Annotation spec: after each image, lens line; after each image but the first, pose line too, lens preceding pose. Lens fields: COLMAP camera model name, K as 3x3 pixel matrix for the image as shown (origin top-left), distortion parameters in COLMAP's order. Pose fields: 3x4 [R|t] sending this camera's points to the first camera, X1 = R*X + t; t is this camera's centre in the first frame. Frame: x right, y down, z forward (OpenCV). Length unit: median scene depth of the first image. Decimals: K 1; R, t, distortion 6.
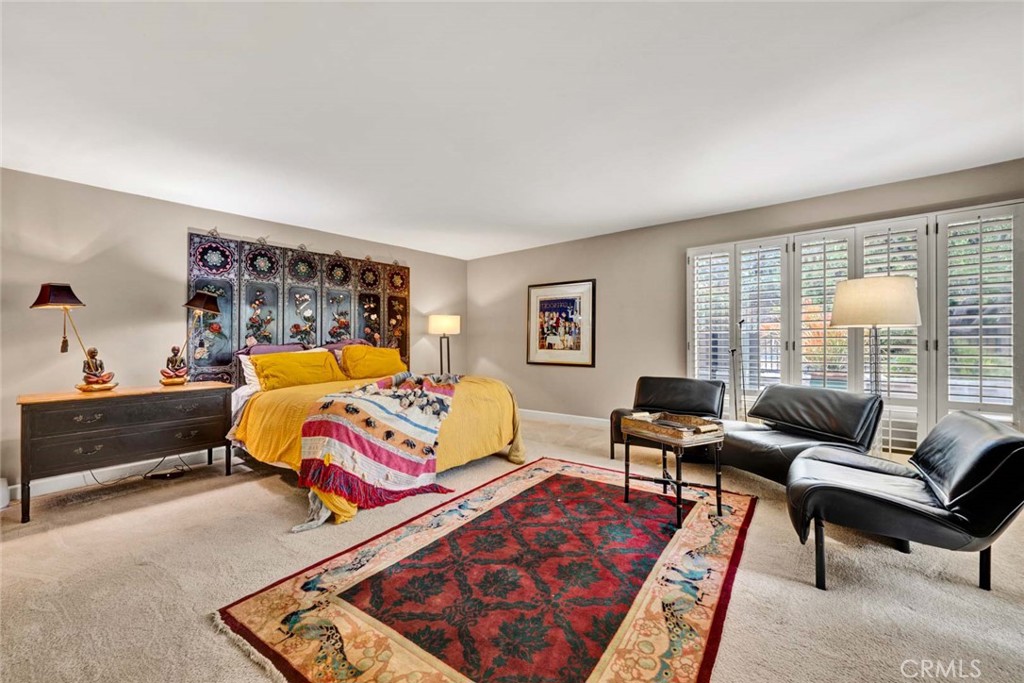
lens RADIAL K [[425.4, 0, 516.1], [0, 425.4, 349.7], [0, 0, 1]] dist [0.001065, 0.000126]
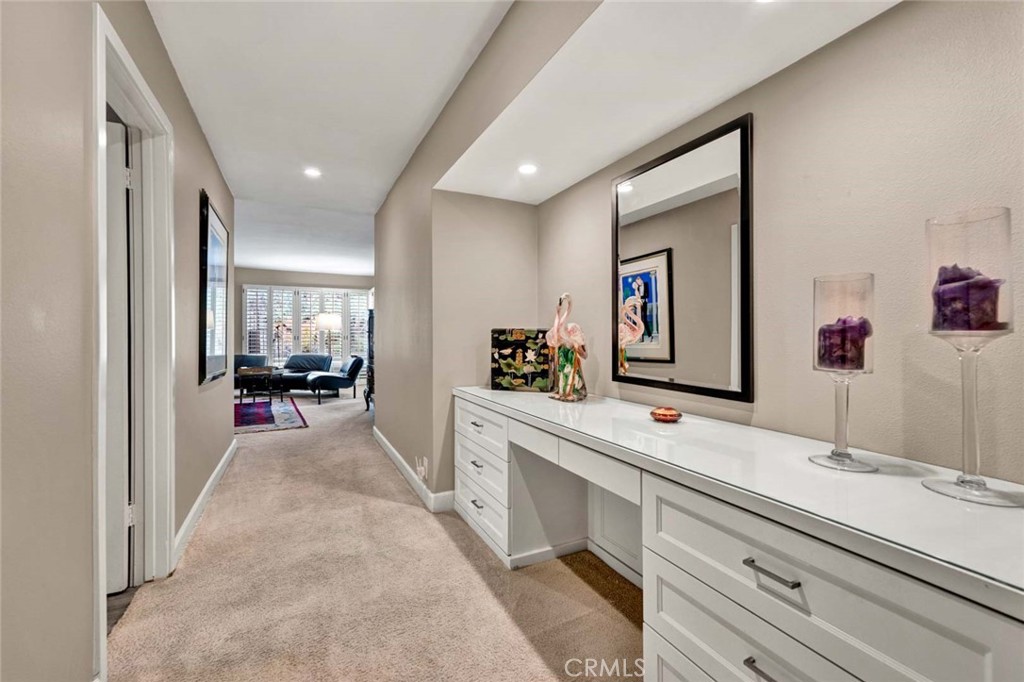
lens RADIAL K [[416.1, 0, 508.6], [0, 416.1, 342.5], [0, 0, 1]] dist [0.000309, -0.000031]
pose [[0.421556, -0.003813, 0.906794, -0.953311], [-0.002831, 0.999981, 0.005521, 0.000346], [-0.906798, -0.004894, 0.421537, -1.015958]]
